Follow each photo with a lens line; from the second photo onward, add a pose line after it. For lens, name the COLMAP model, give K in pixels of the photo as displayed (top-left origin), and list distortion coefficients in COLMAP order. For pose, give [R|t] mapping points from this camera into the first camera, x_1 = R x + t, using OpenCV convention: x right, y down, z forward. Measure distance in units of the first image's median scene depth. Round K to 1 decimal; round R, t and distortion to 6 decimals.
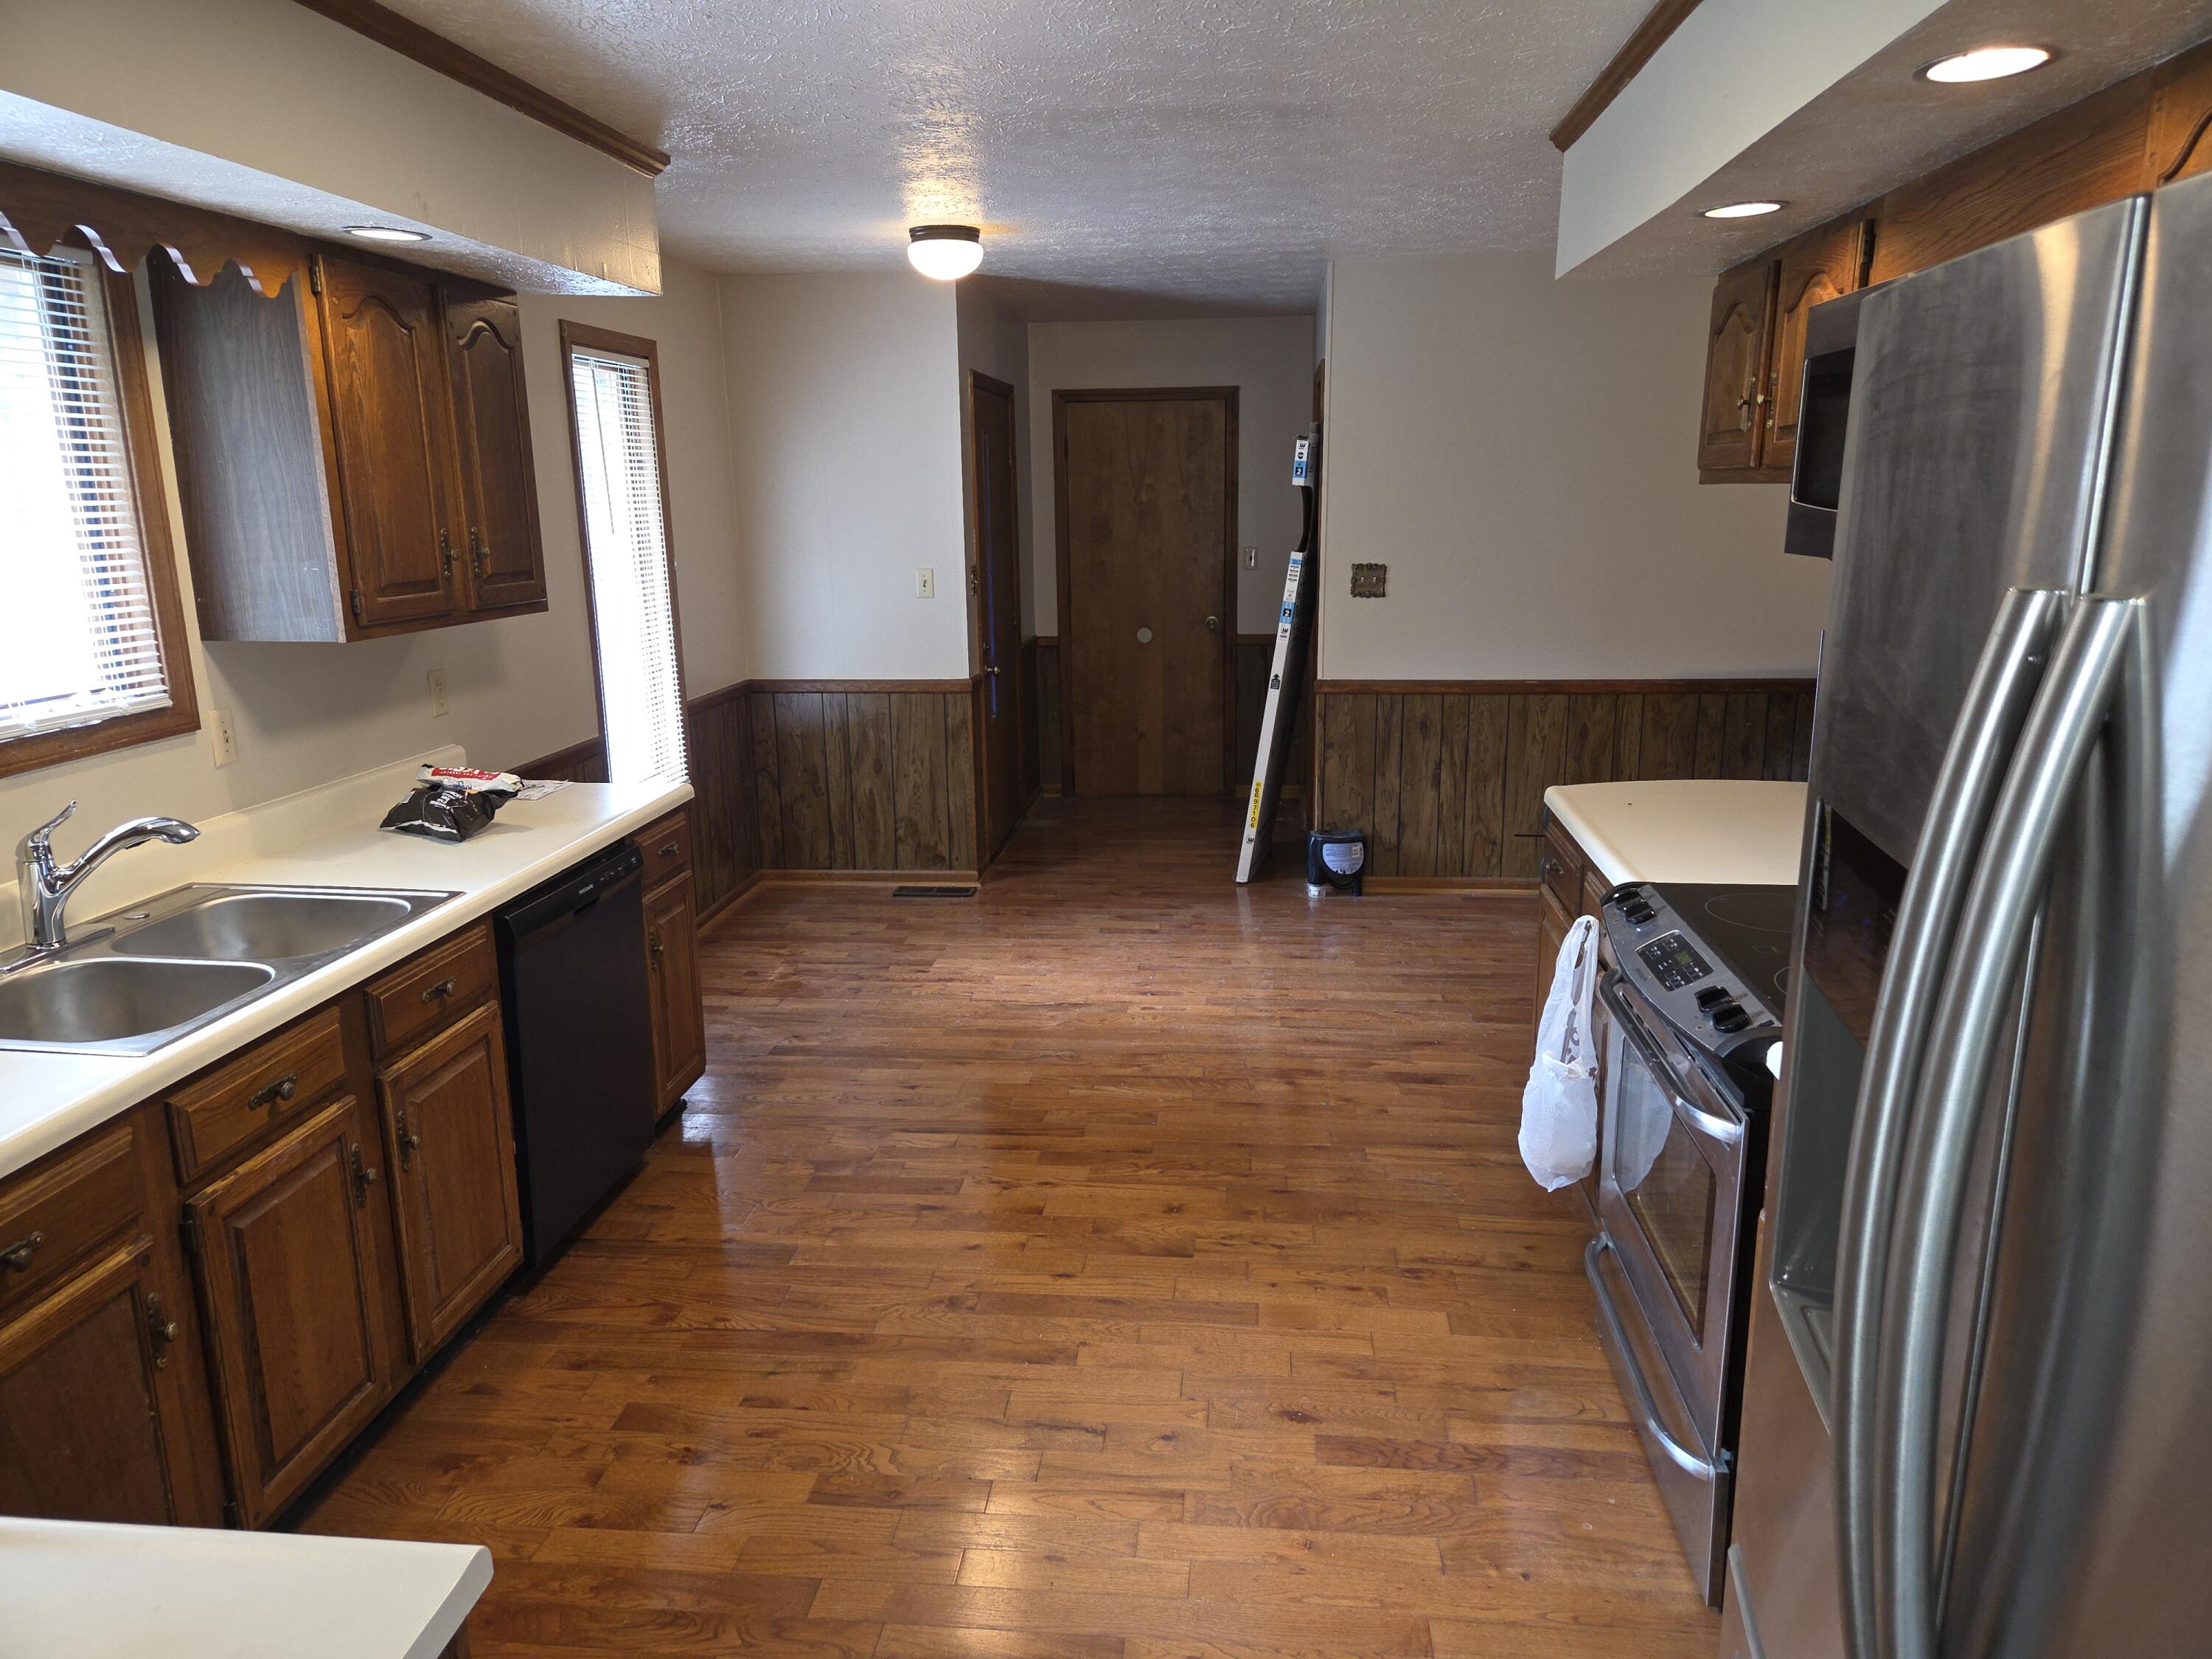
lens RADIAL K [[1471.9, 0, 1121.5], [0, 1471.9, 823.8], [0, 0, 1]] dist [0.083880, -0.076816]
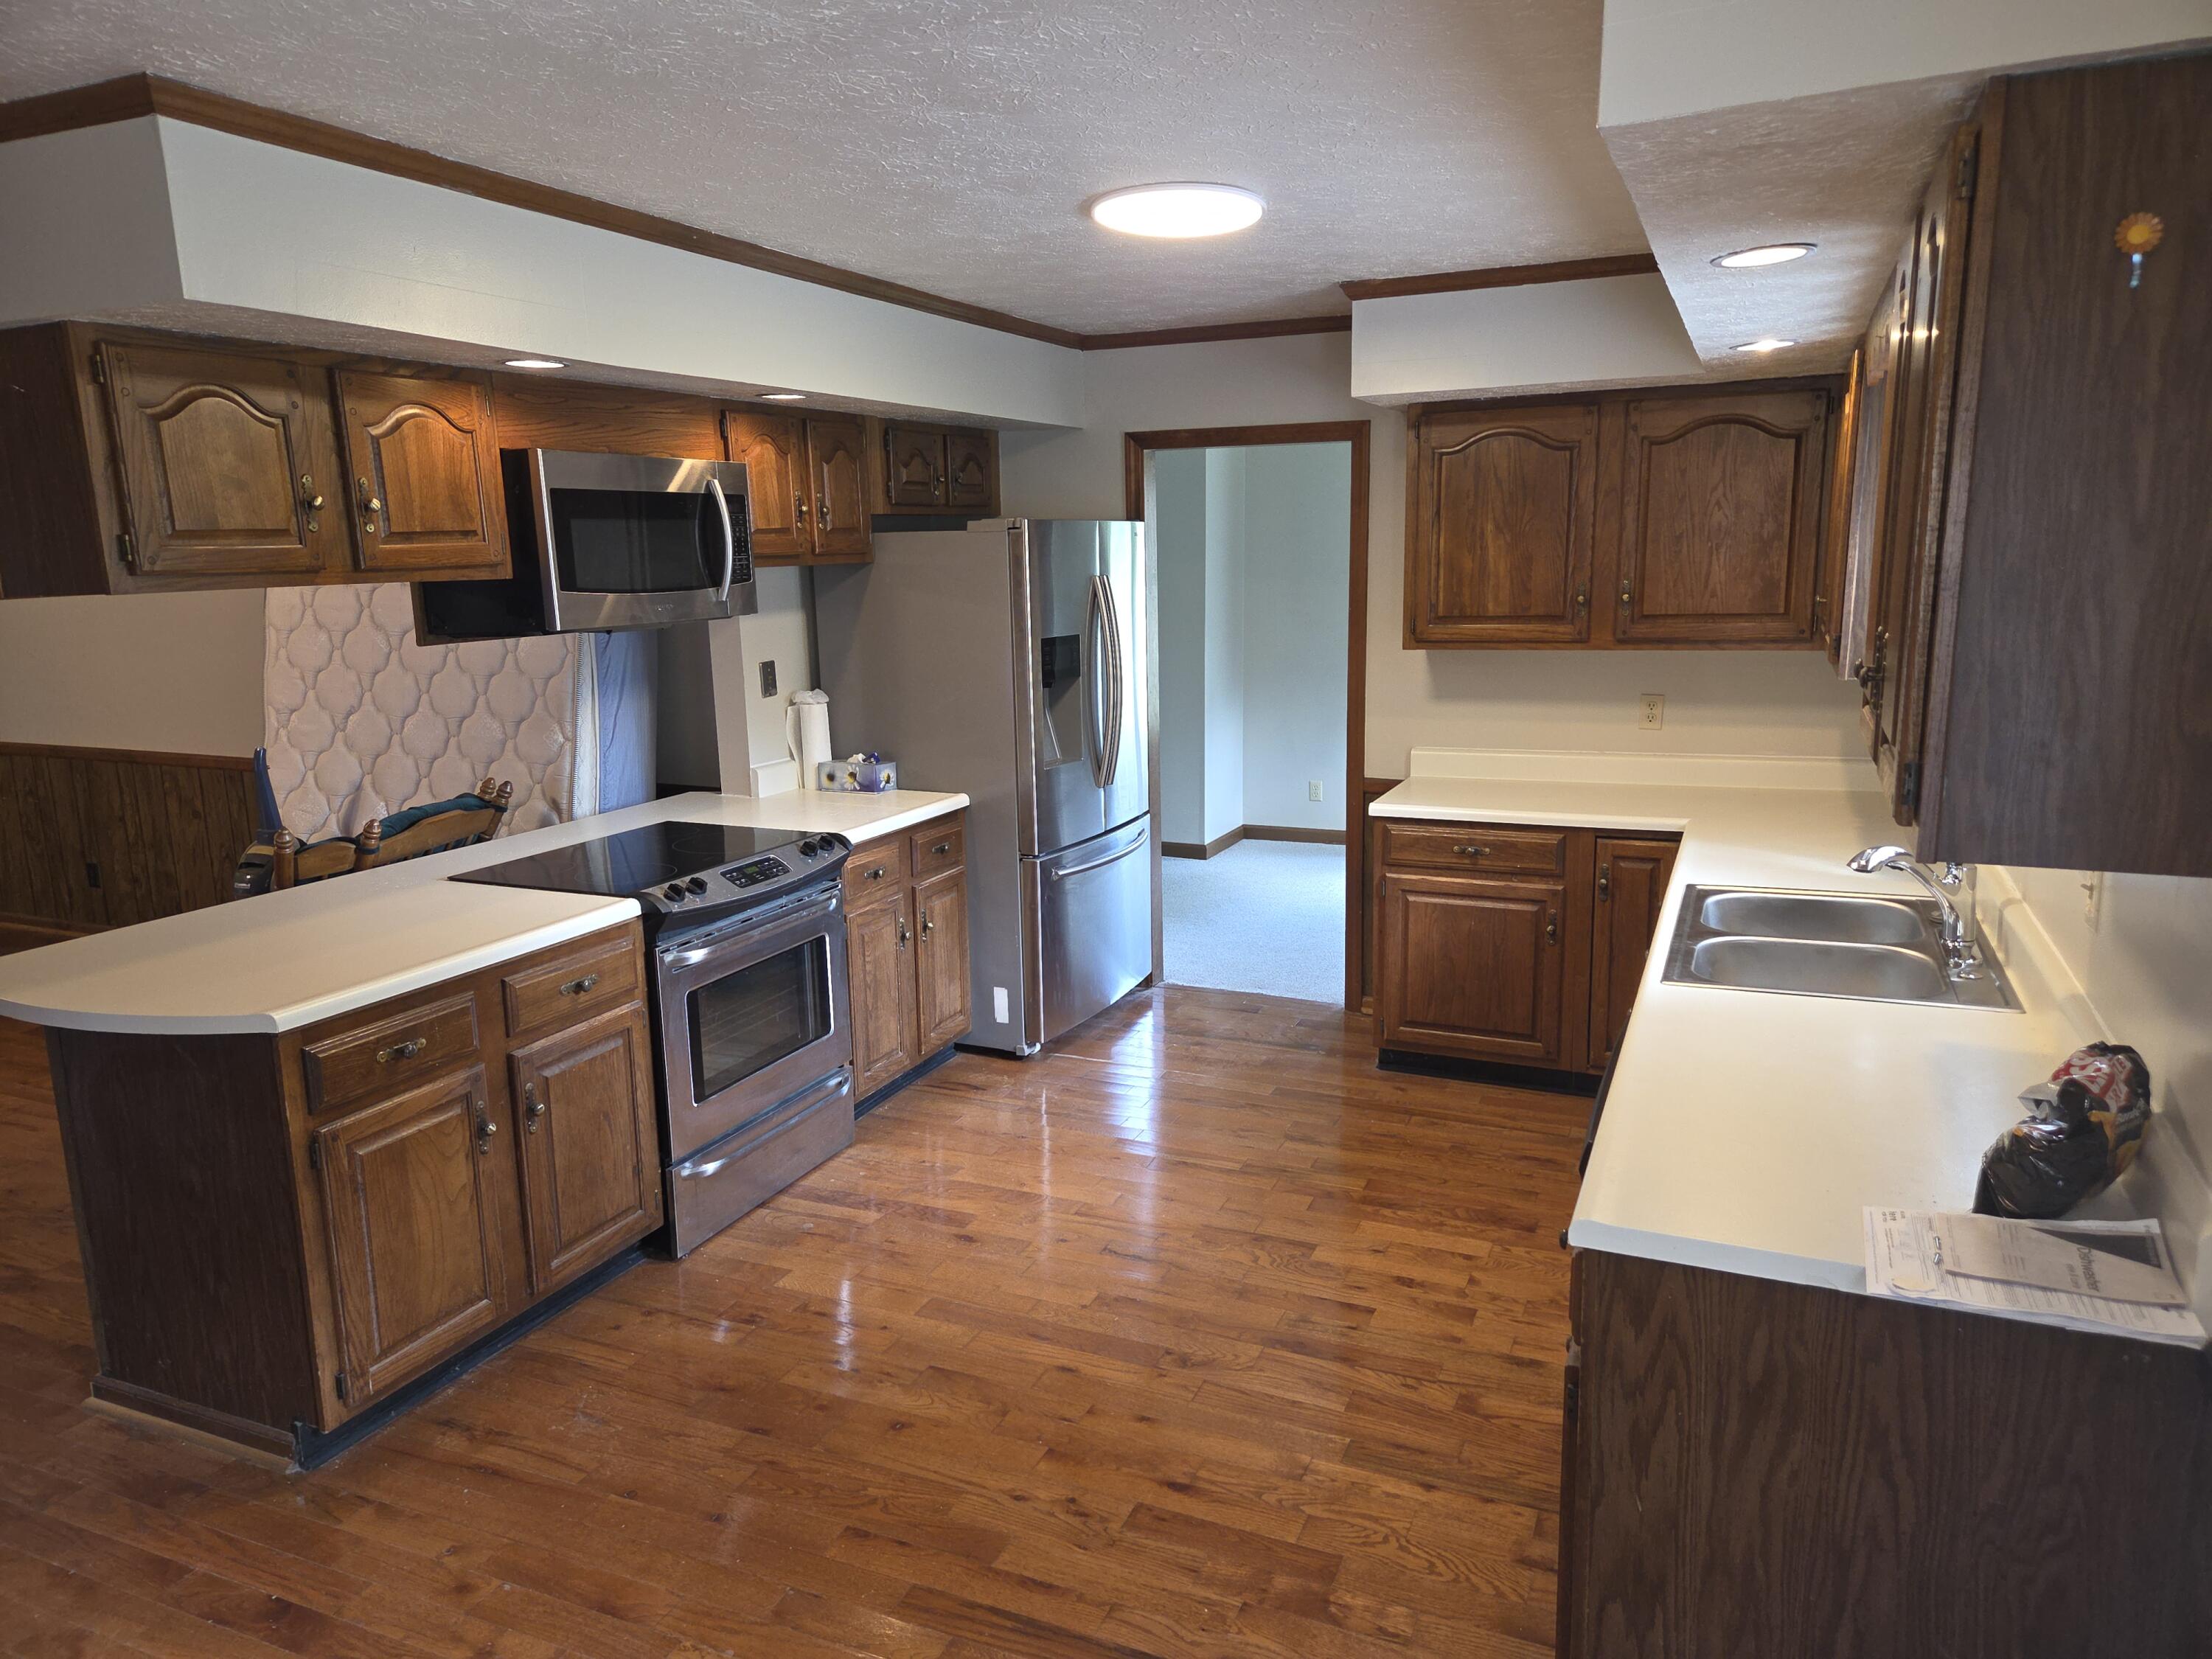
lens RADIAL K [[1471.9, 0, 1121.5], [0, 1471.9, 823.8], [0, 0, 1]] dist [0.083880, -0.076816]
pose [[-0.953048, -0.029580, 0.301372, -0.380664], [0.093628, 0.917670, 0.386156, -0.424741], [-0.287982, 0.396242, -0.871814, 1.811838]]
